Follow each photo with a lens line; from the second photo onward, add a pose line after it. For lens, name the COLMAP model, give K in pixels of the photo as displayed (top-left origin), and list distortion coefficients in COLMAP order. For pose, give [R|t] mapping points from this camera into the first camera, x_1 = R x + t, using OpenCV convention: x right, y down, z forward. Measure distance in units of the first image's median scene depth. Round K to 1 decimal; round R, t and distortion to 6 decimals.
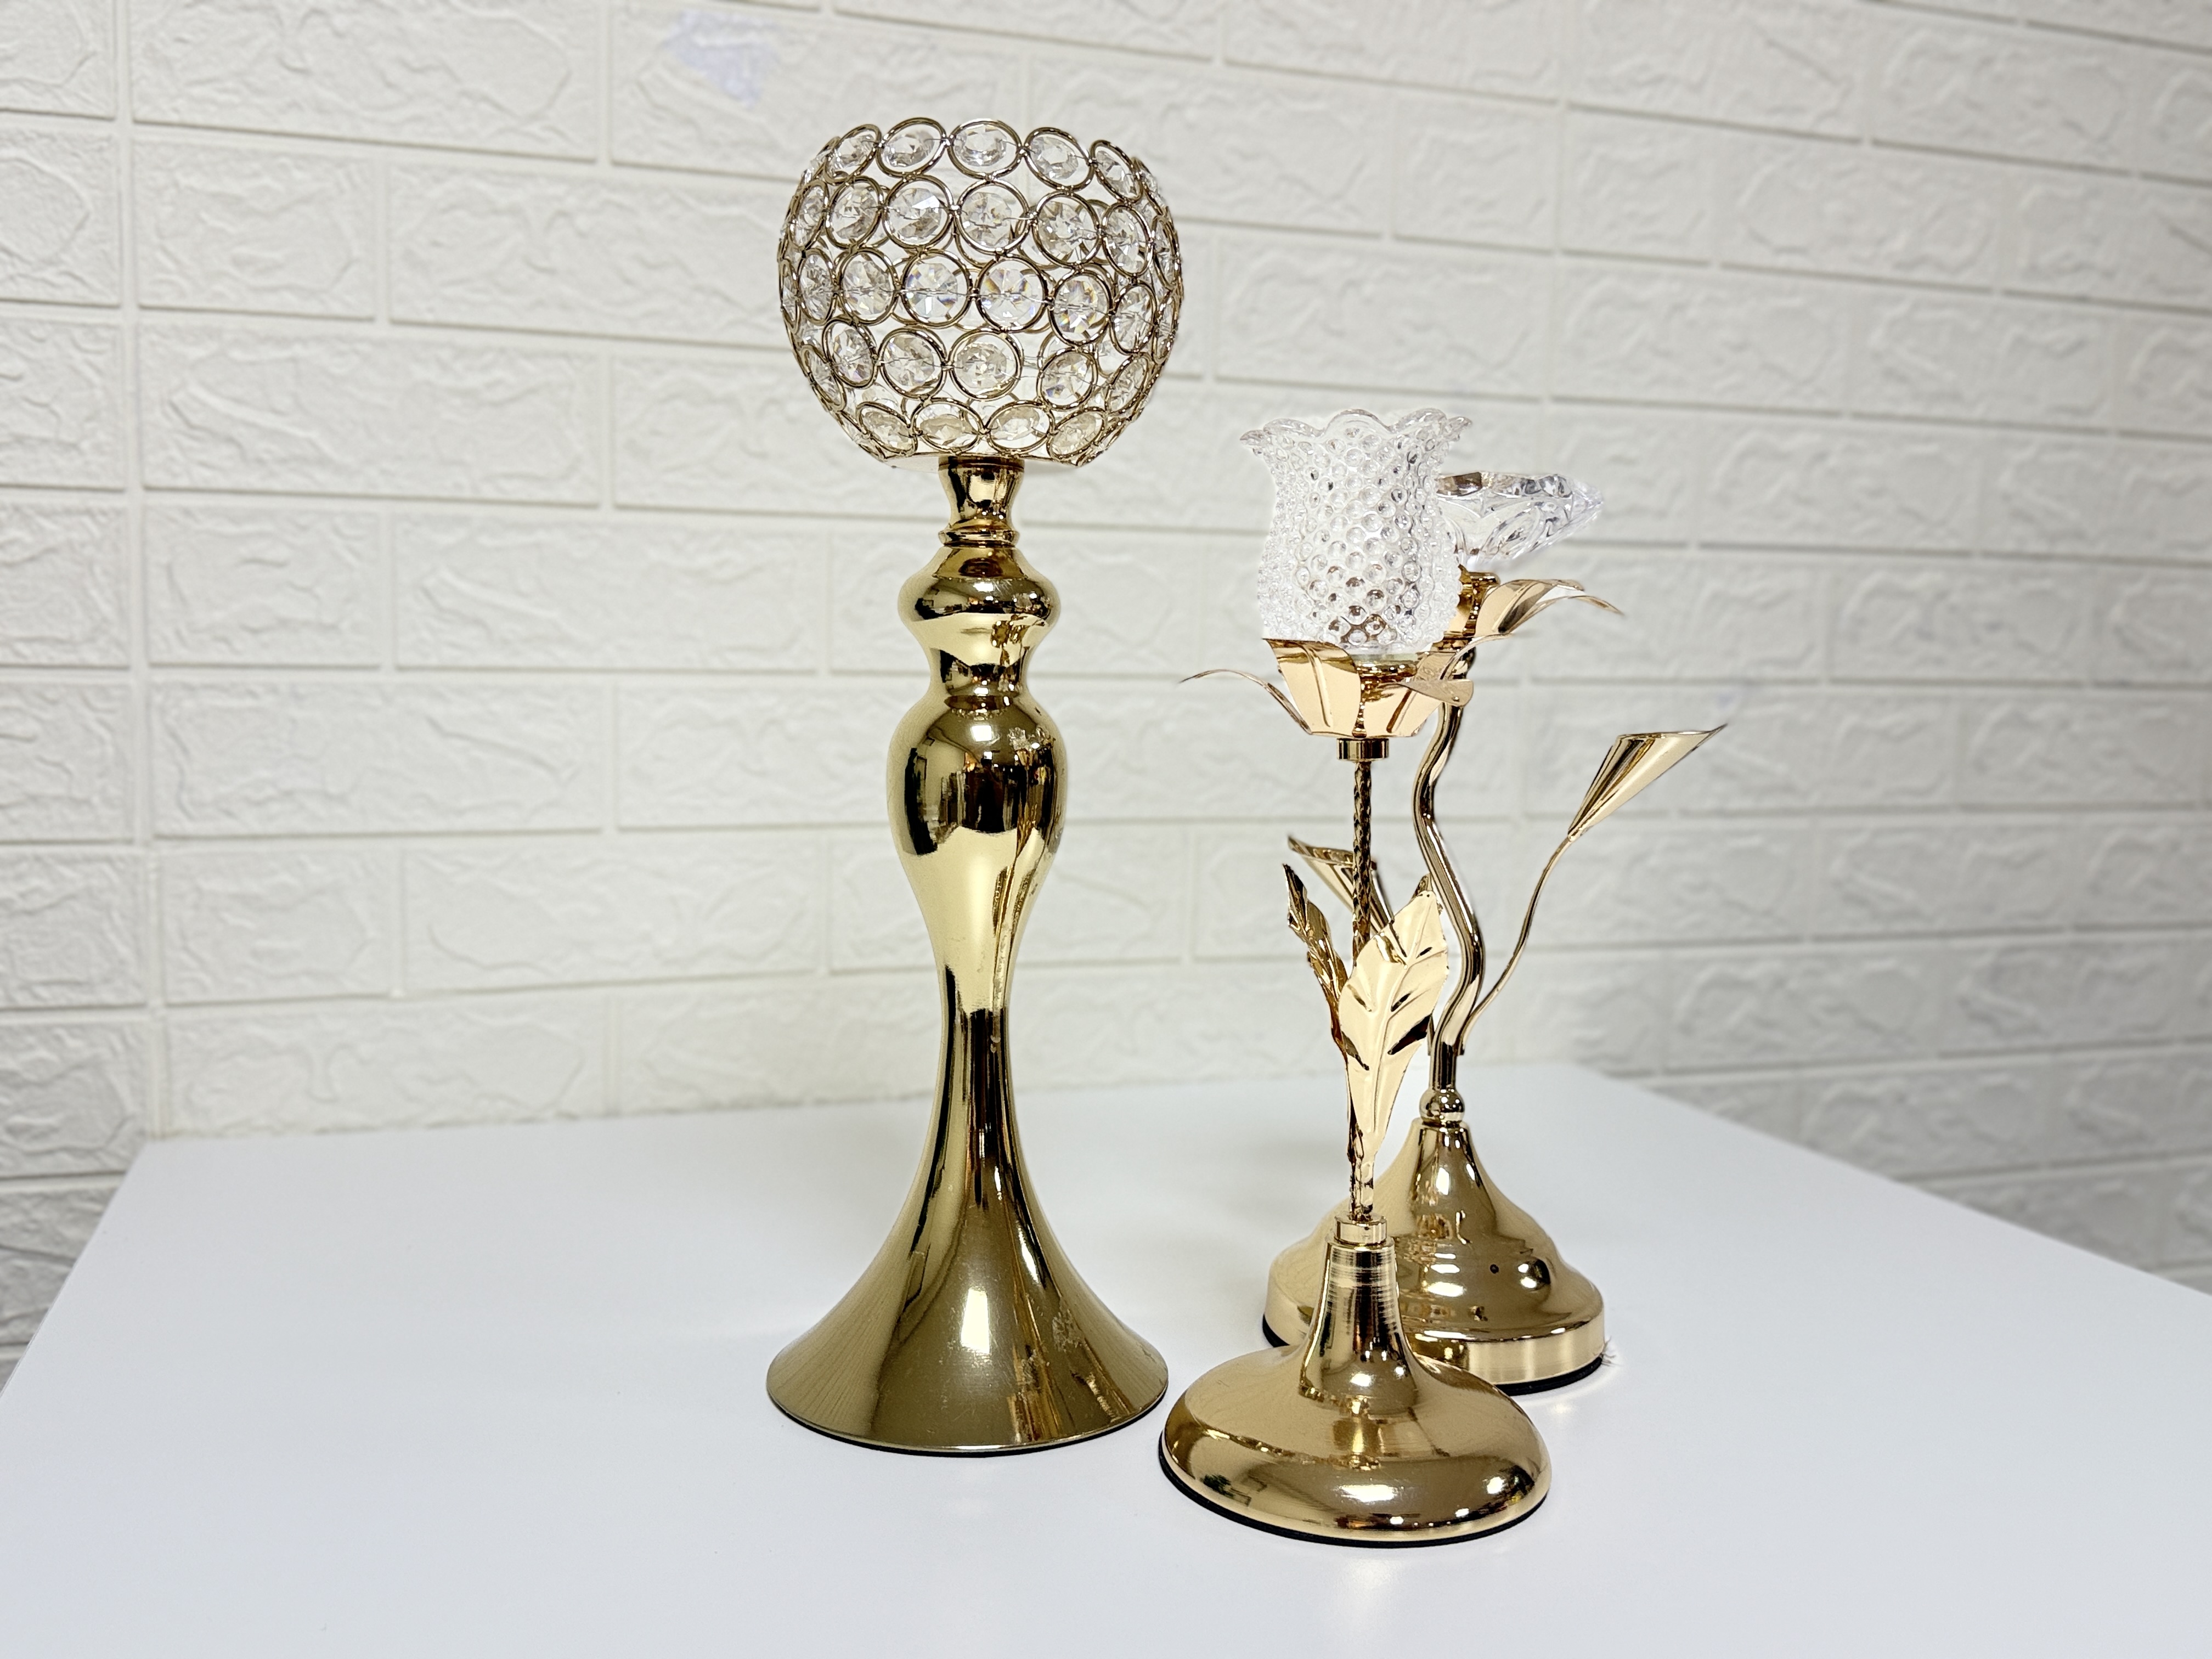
lens RADIAL K [[1855.2, 0, 1070.6], [0, 1855.2, 823.8], [0, 0, 1]] dist [0.121618, -0.237586]
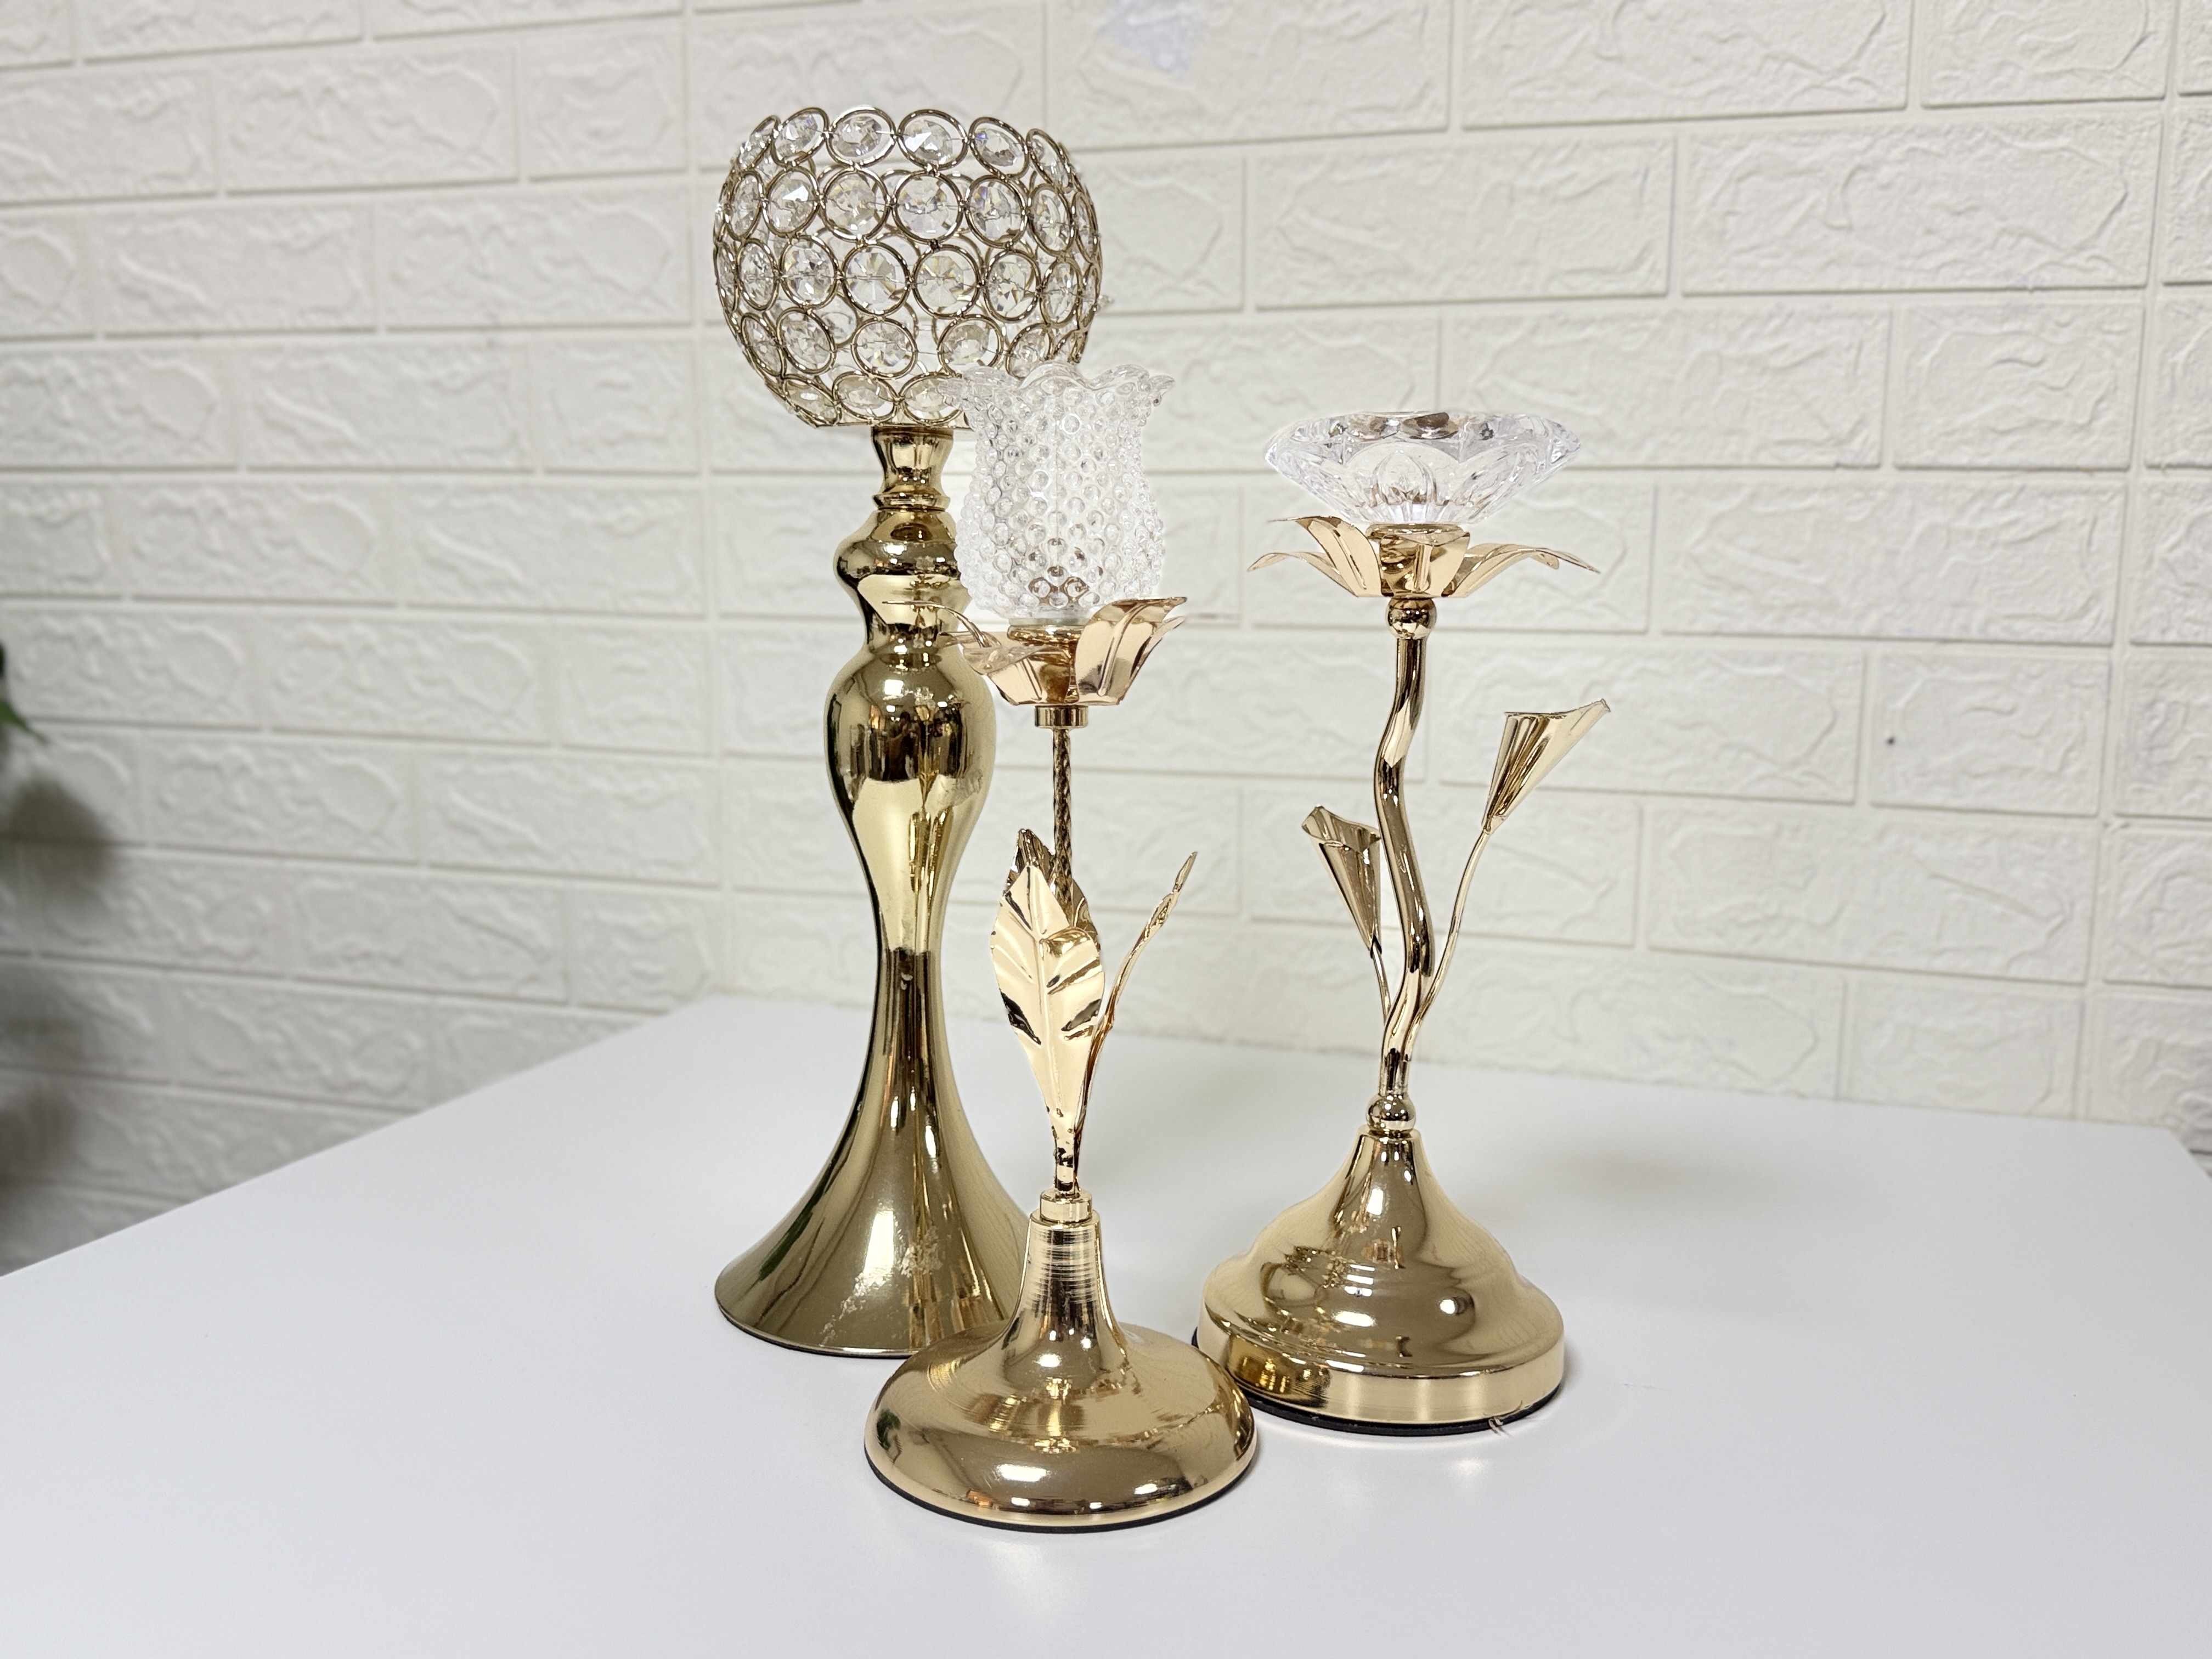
lens RADIAL K [[1859.5, 0, 1144.3], [0, 1859.5, 831.5], [0, 0, 1]] dist [0.123849, -0.248305]
pose [[0.825854, 0.073501, -0.559073, 0.428803], [-0.054286, 0.997226, 0.050916, -0.018762], [0.561265, -0.011699, 0.827554, 0.126982]]
